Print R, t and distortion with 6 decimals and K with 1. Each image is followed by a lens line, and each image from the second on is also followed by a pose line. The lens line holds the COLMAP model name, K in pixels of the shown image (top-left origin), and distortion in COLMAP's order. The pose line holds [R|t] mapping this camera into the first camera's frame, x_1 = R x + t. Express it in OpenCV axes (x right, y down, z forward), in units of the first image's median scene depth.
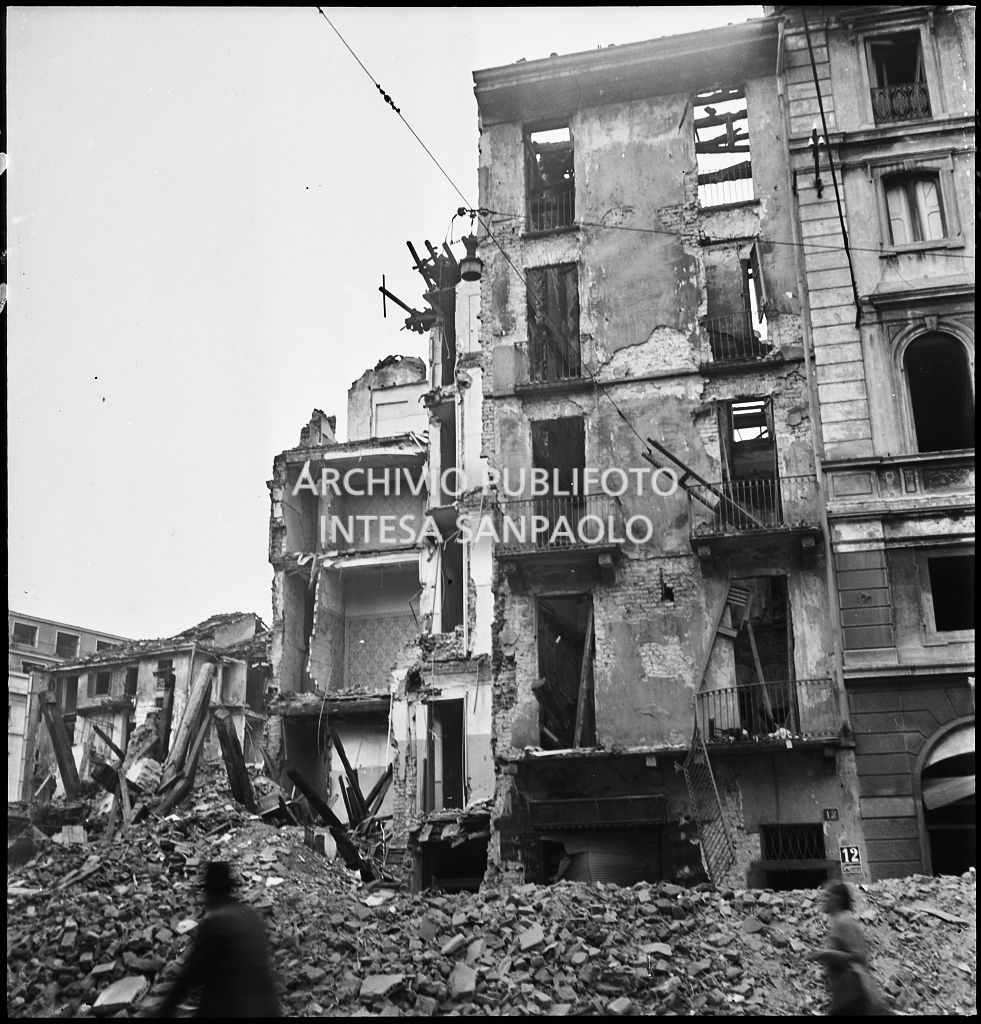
lens RADIAL K [[1315.8, 0, 483.3], [0, 1315.8, 528.4], [0, 0, 1]] dist [-0.000844, 0.000000]
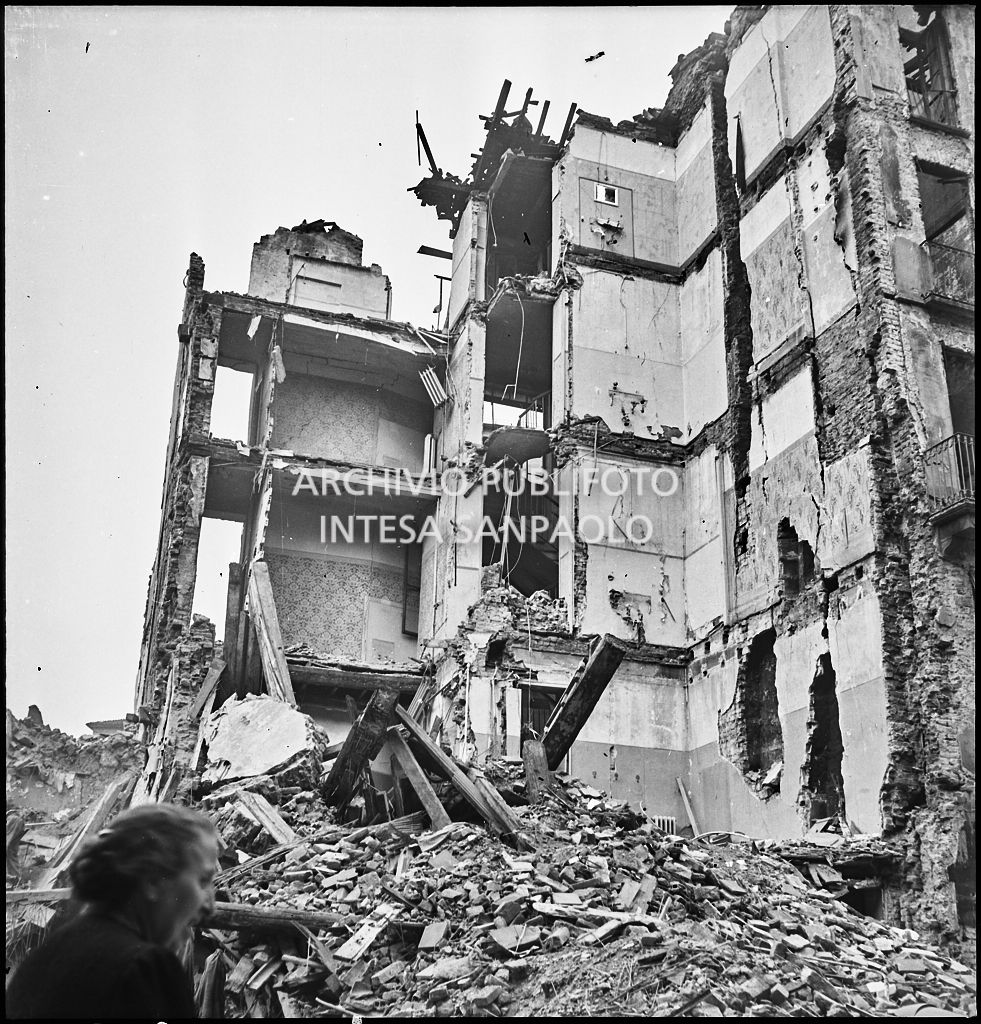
lens RADIAL K [[1315.8, 0, 496.3], [0, 1315.8, 534.2], [0, 0, 1]] dist [-0.000844, 0.000000]
pose [[0.807214, 0.238784, 0.539803, -0.516038], [-0.212056, 0.970781, -0.112323, 0.153022], [-0.550851, -0.023800, 0.834264, 0.470224]]
